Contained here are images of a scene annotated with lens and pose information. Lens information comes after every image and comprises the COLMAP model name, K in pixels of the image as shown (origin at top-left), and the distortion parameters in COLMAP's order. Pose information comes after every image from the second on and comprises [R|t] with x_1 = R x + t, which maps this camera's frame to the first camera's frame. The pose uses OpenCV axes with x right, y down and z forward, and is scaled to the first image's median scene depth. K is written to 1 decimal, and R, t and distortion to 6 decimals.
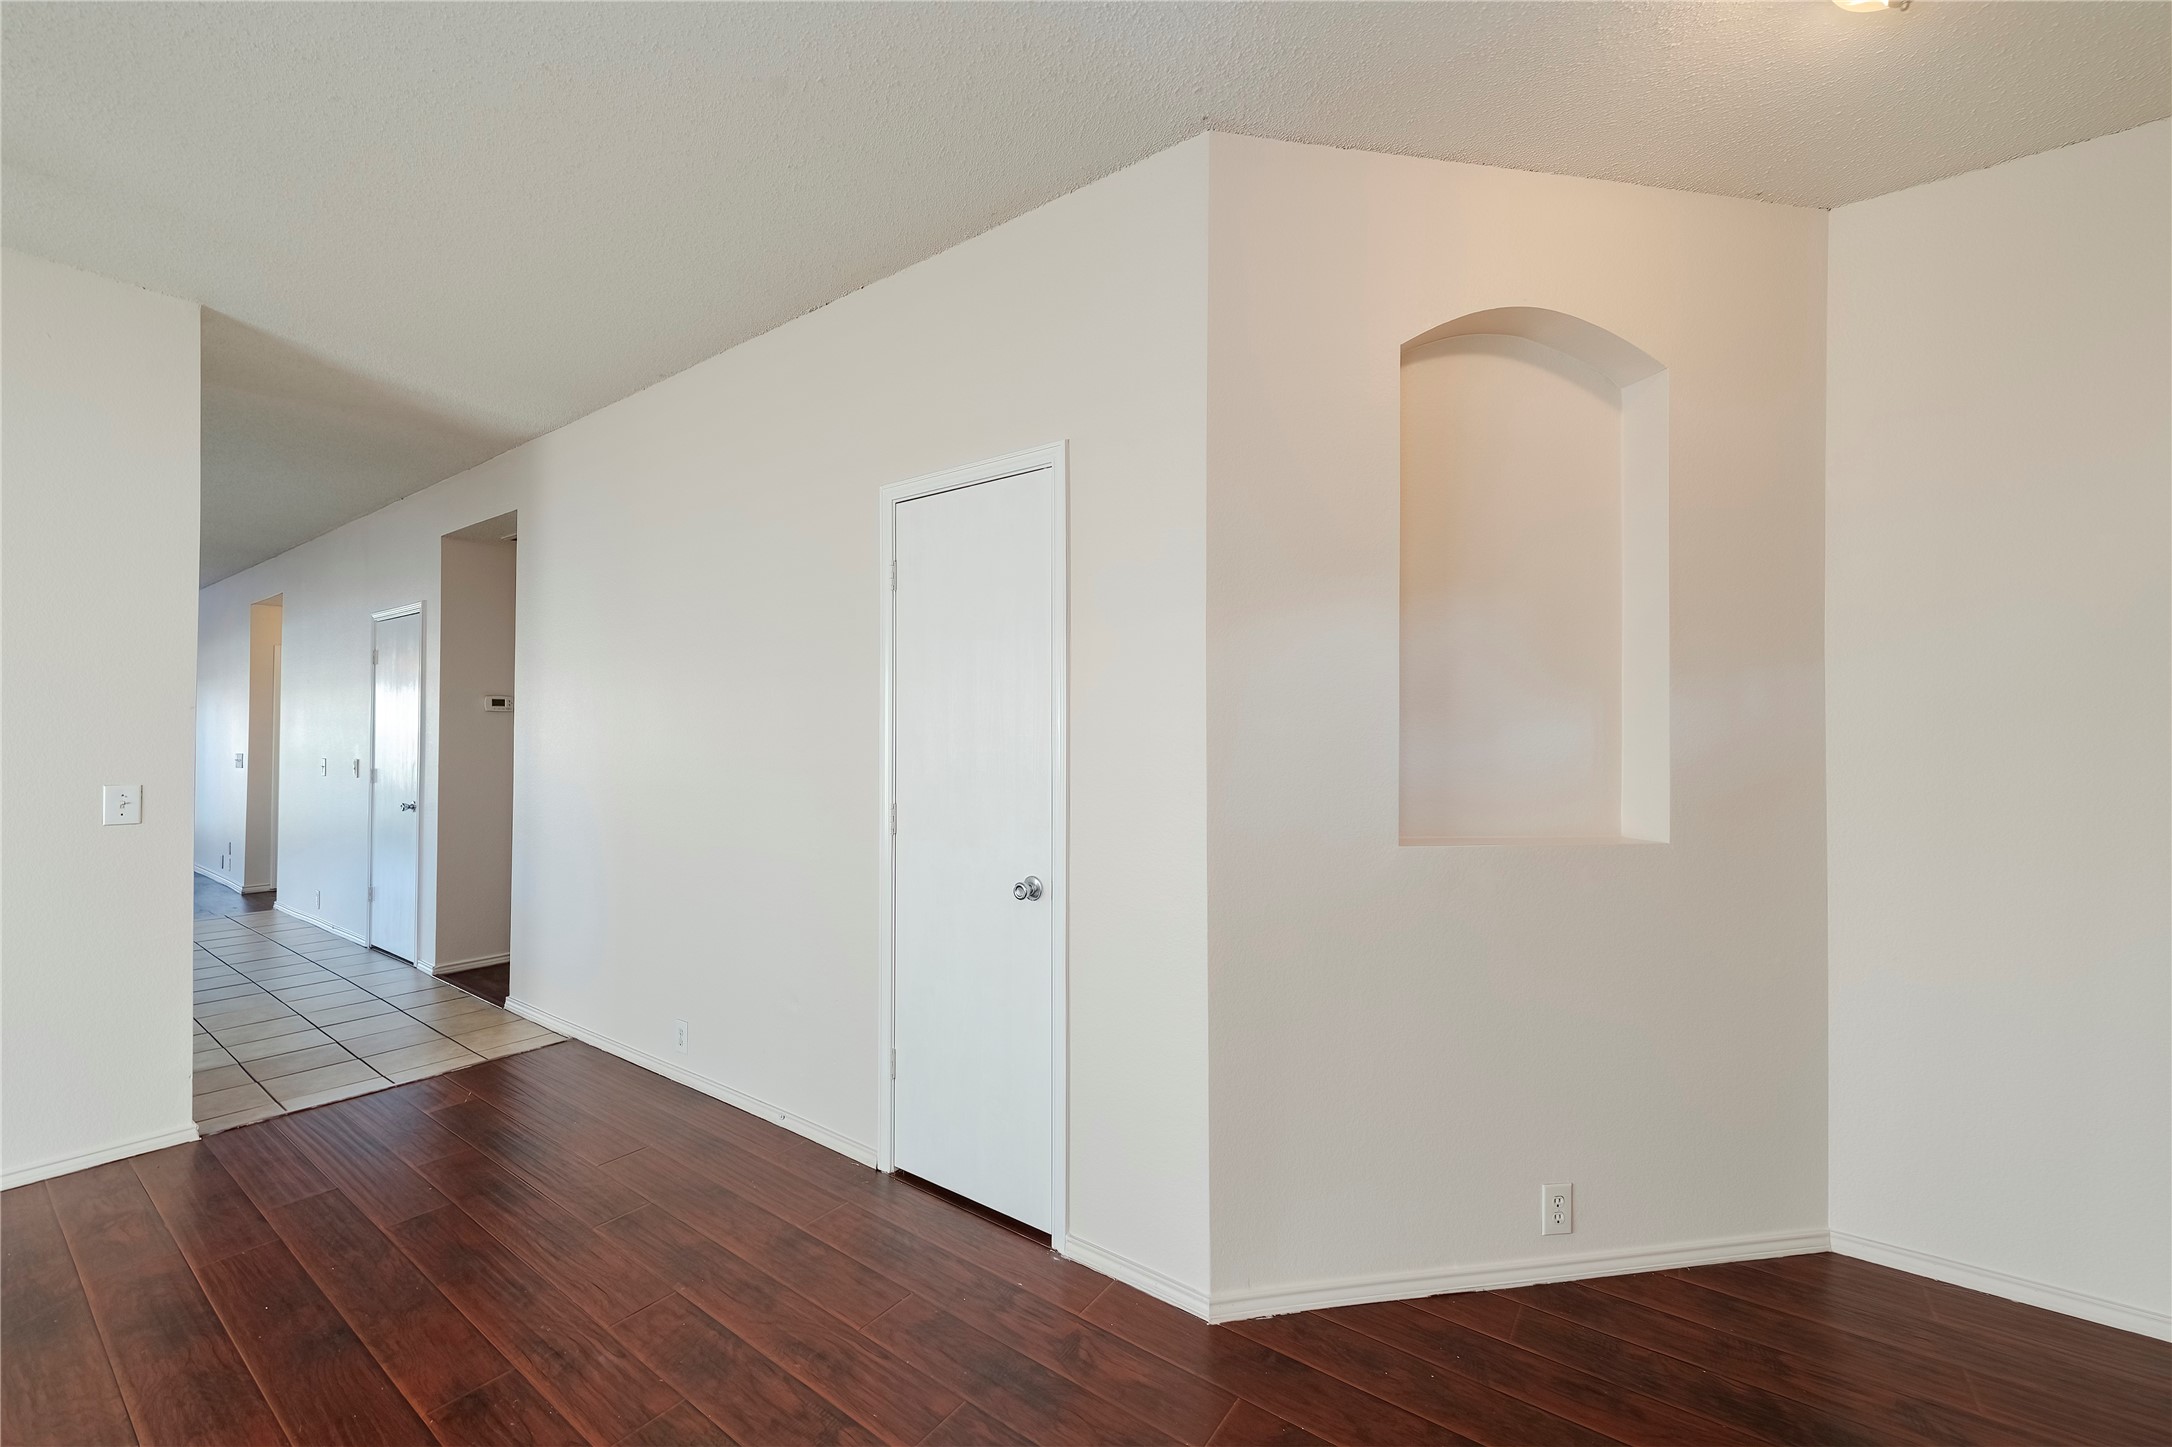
lens RADIAL K [[892.5, 0, 1092.2], [0, 892.5, 729.5], [0, 0, 1]] dist [0.010915, -0.001497]
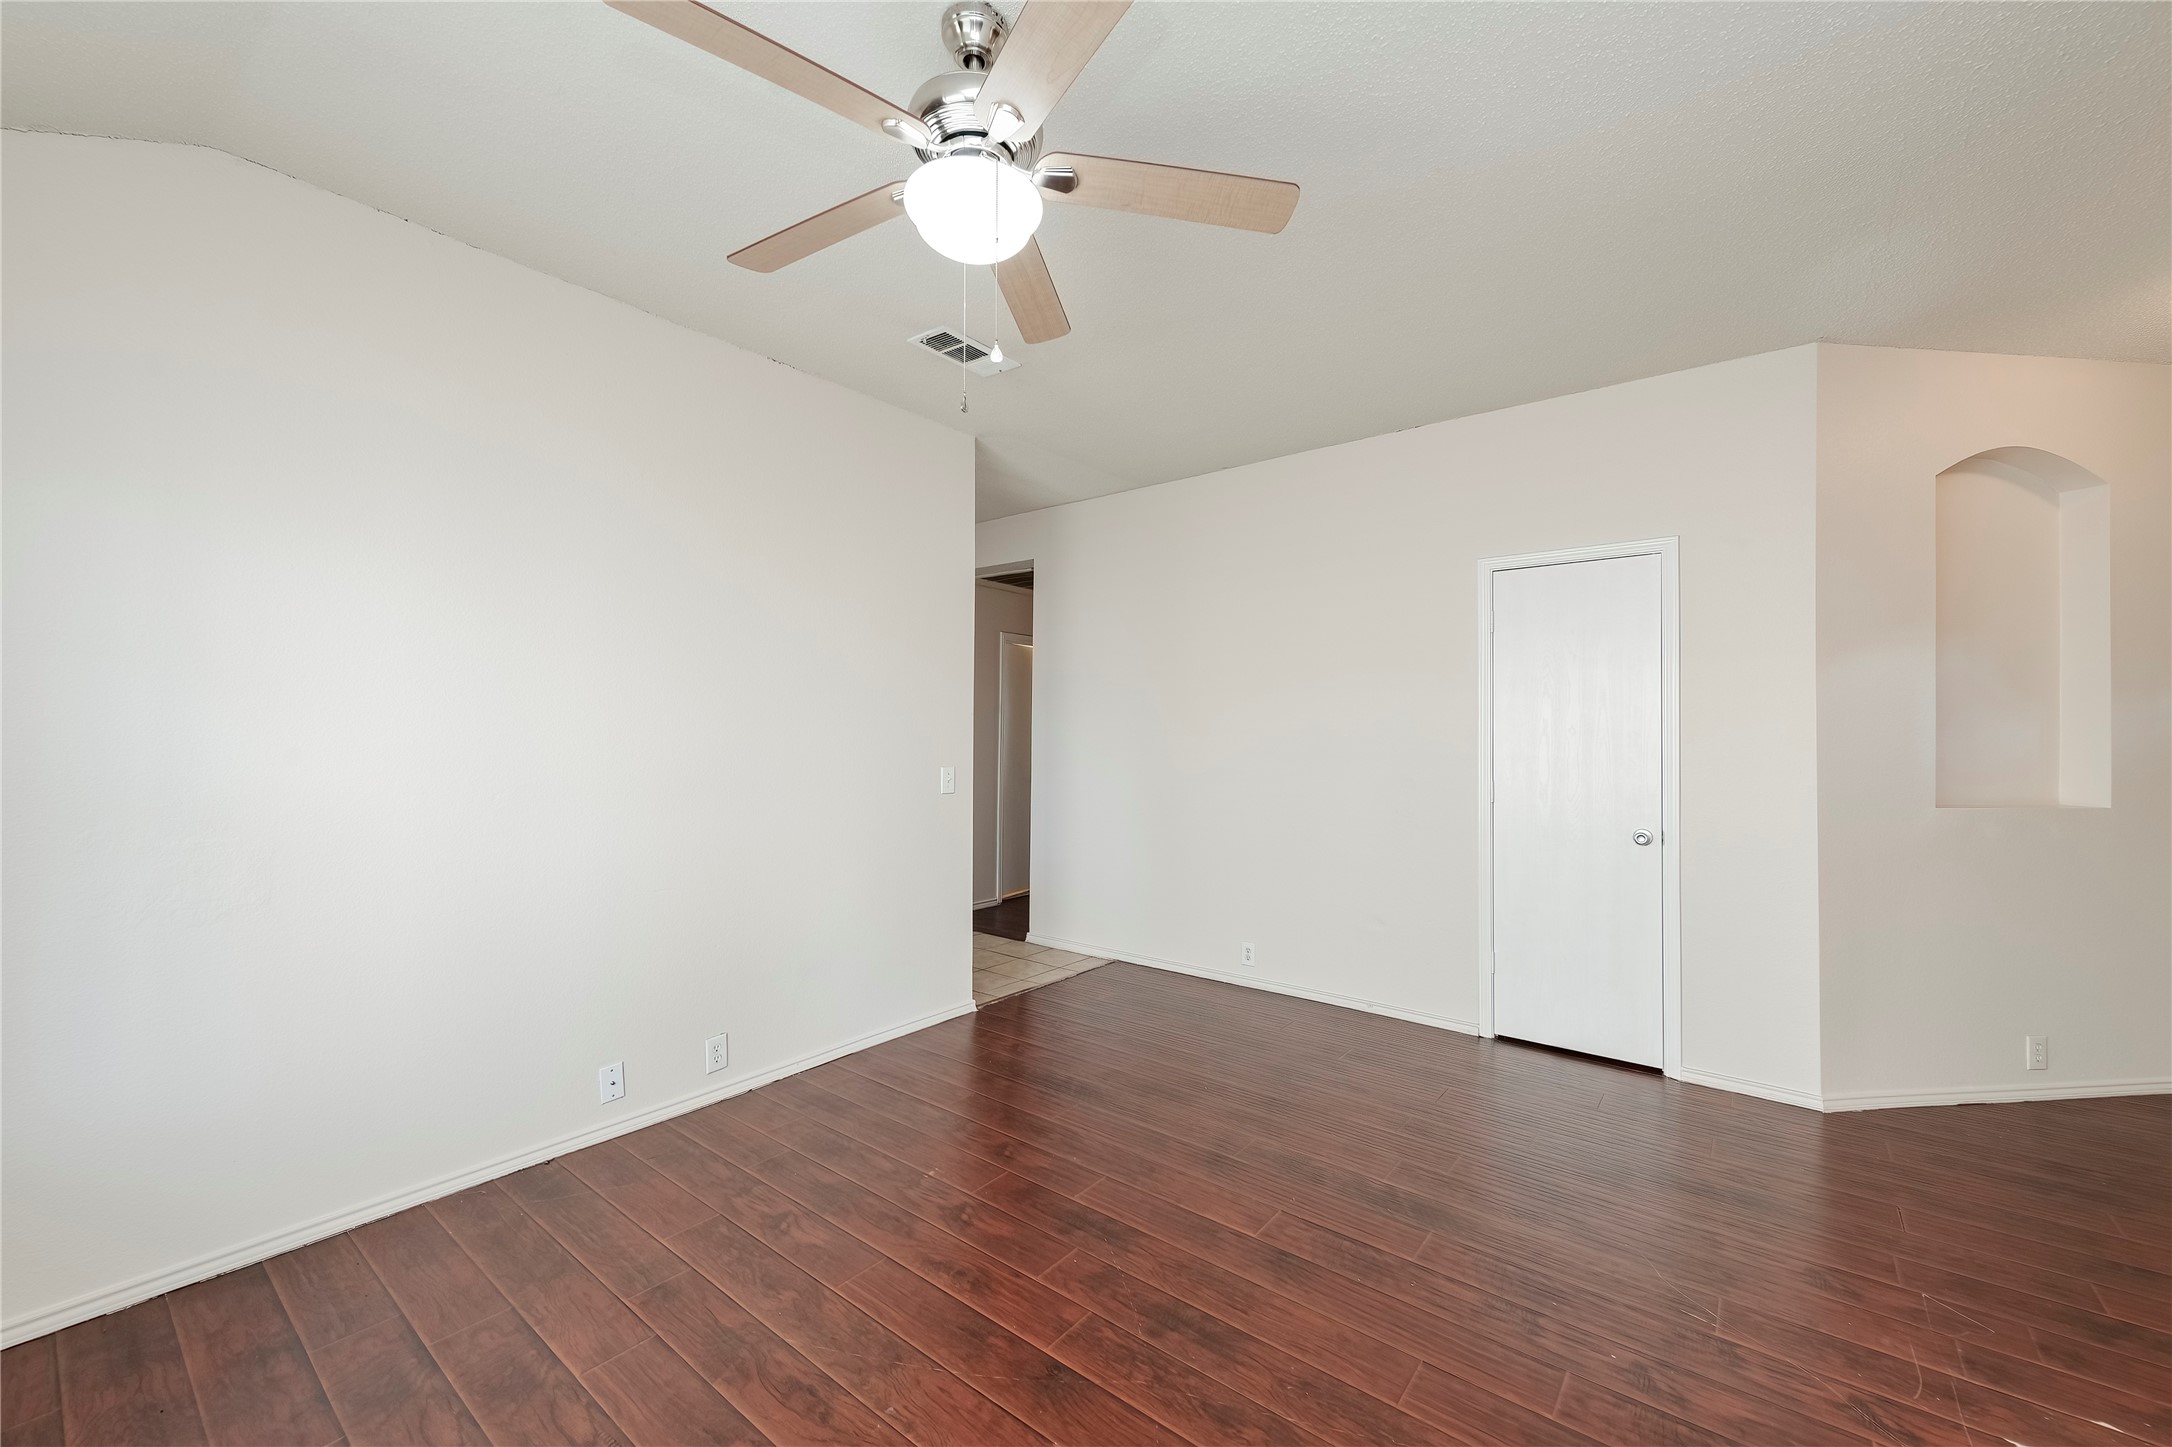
lens RADIAL K [[892.5, 0, 1088.0], [0, 892.5, 725.8], [0, 0, 1]] dist [0.010915, -0.001497]
pose [[0.998783, -0.000342, -0.049312, -0.847924], [0.000316, 1.000000, -0.000536, -0.004911], [0.049312, 0.000520, 0.998783, -0.493554]]
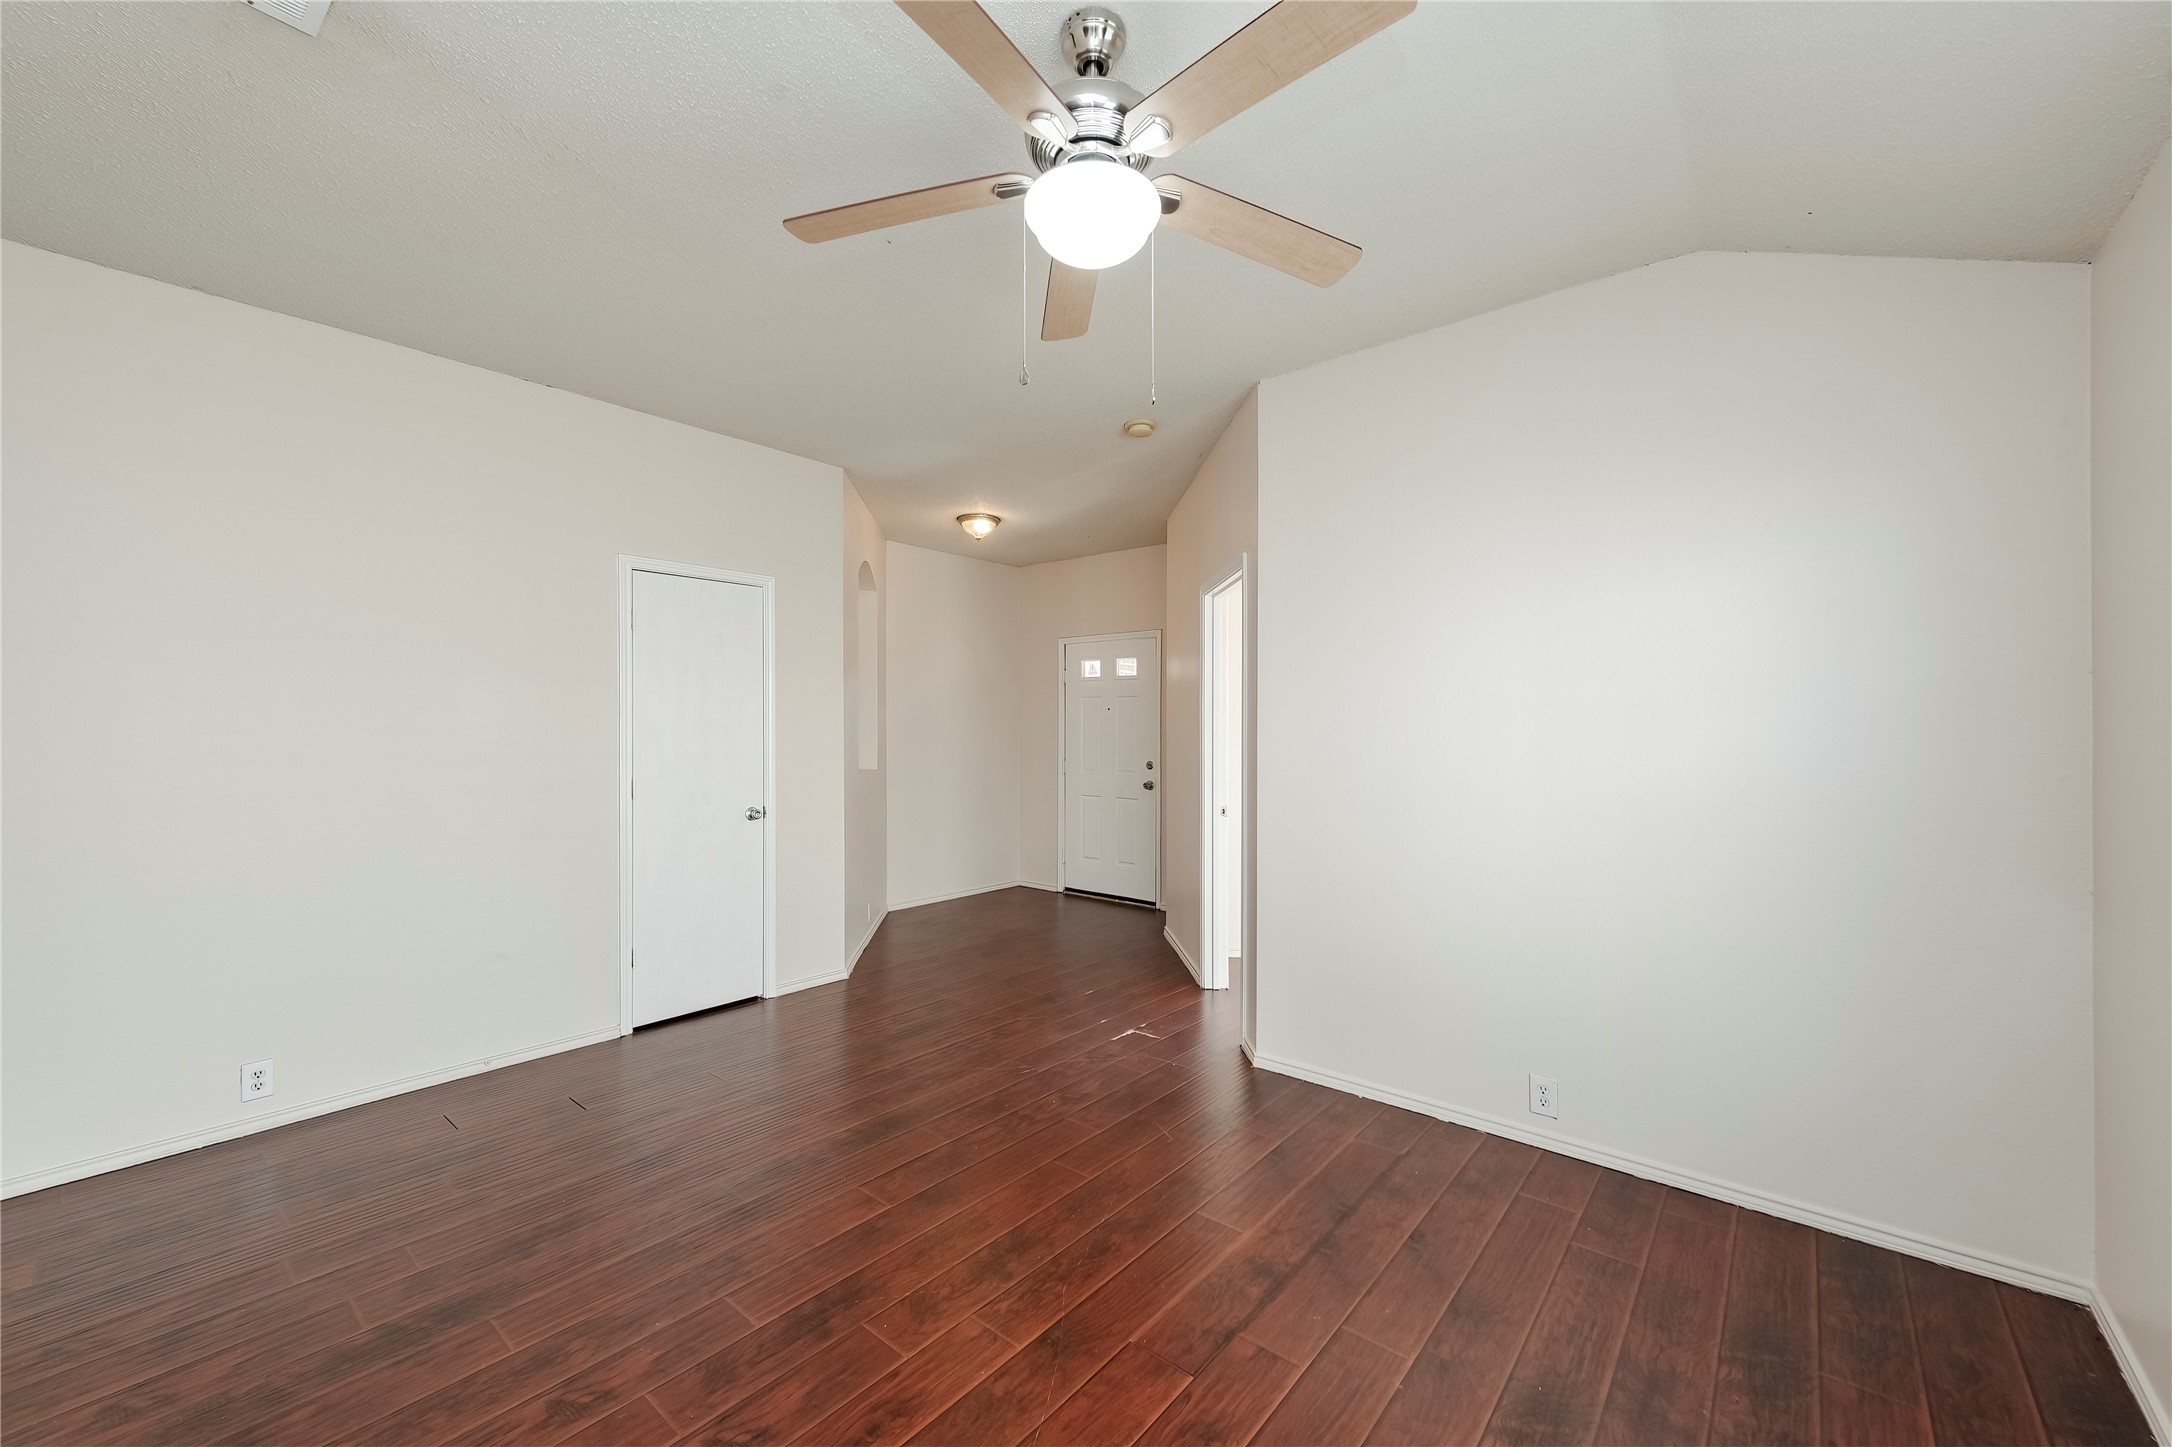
lens RADIAL K [[892.5, 0, 1089.2], [0, 892.5, 717.7], [0, 0, 1]] dist [0.010915, -0.001497]
pose [[0.028872, 0.007499, 0.999555, -1.742445], [-0.004381, 0.999963, -0.007376, -0.006057], [-0.999574, -0.004166, 0.028904, 0.232146]]
